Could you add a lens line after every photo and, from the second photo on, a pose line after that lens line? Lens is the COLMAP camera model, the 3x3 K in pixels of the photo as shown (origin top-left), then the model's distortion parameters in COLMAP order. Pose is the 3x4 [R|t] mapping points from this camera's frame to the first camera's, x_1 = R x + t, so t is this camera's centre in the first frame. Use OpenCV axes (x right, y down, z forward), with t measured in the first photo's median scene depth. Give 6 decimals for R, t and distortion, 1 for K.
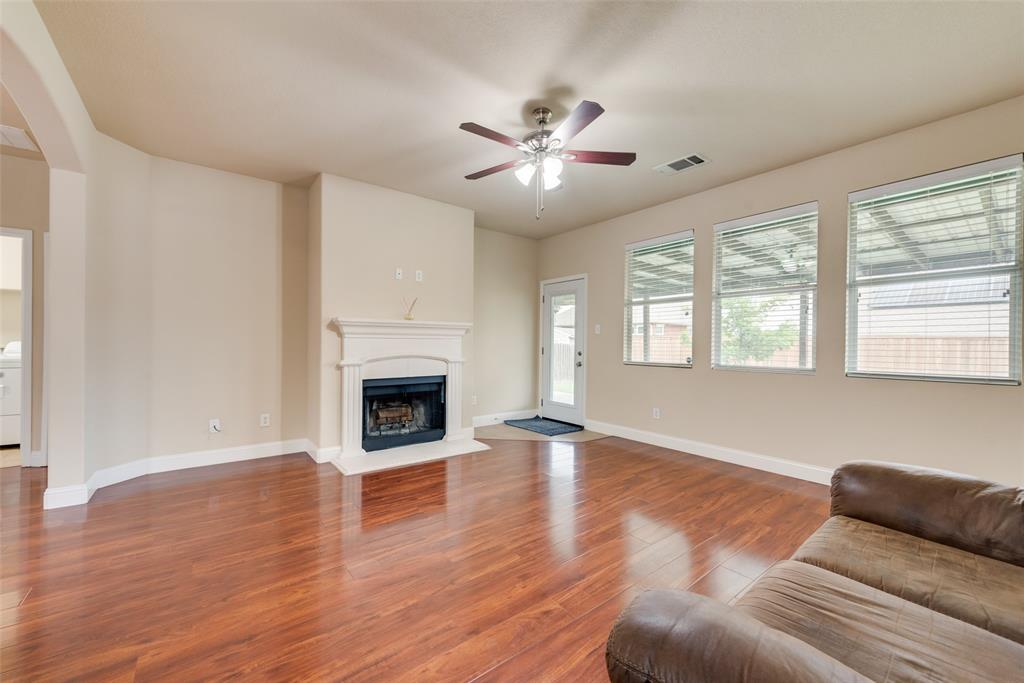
lens RADIAL K [[396.0, 0, 506.3], [0, 396.0, 344.3], [0, 0, 1]] dist [0.001198, 0.000153]
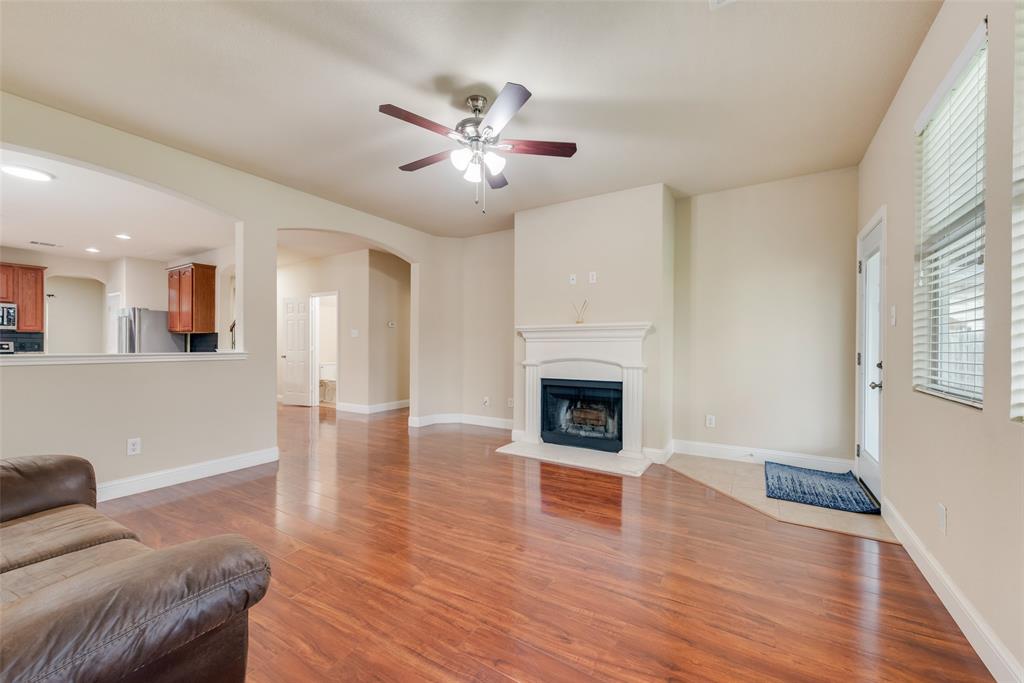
lens RADIAL K [[396.0, 0, 509.0], [0, 396.0, 344.6], [0, 0, 1]] dist [0.001198, 0.000153]
pose [[0.357856, -0.008170, -0.933741, 0.626028], [-0.001206, 0.999957, -0.009211, 0.002258], [0.933776, 0.004423, 0.357831, 0.464029]]
